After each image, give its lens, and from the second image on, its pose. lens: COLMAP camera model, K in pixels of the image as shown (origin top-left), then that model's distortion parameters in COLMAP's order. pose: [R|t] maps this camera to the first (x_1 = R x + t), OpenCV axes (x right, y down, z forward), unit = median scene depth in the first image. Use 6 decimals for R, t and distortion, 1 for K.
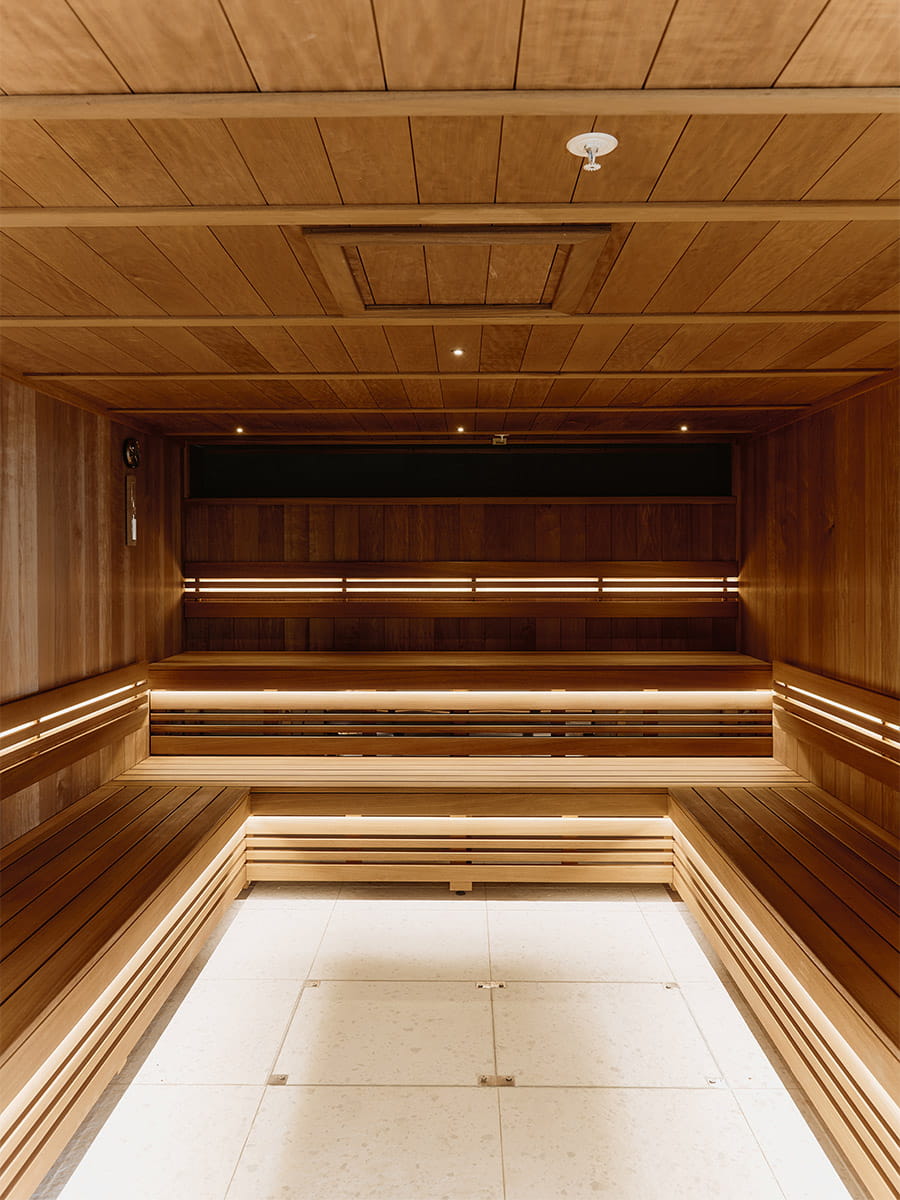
lens RADIAL K [[879.5, 0, 448.0], [0, 879.5, 596.2], [0, 0, 1]] dist [-0.008248, -0.000394]
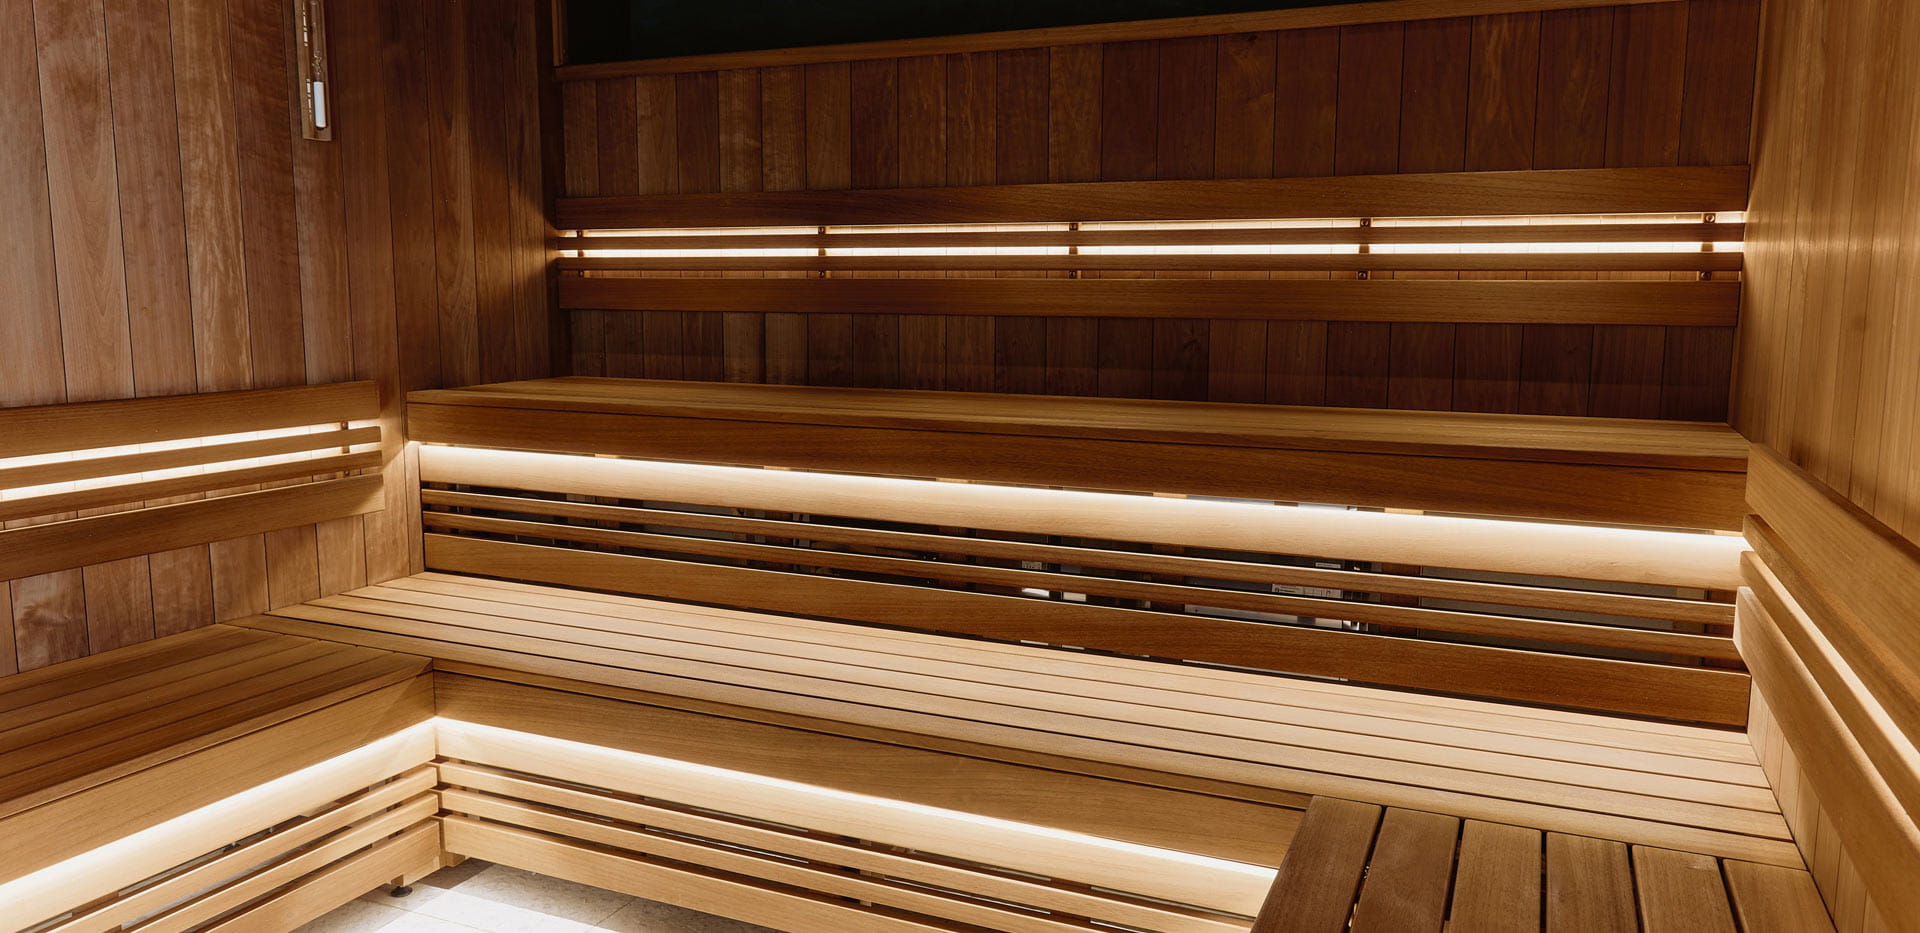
lens RADIAL K [[1417.6, 0, 964.0], [0, 1417.6, 470.2], [0, 0, 1]] dist [0.001569, -0.003188]
pose [[0.933806, 0.061320, -0.352487, 0.225271], [-0.027336, 0.994552, 0.100597, 0.030228], [0.356735, -0.084302, 0.930394, 0.330380]]
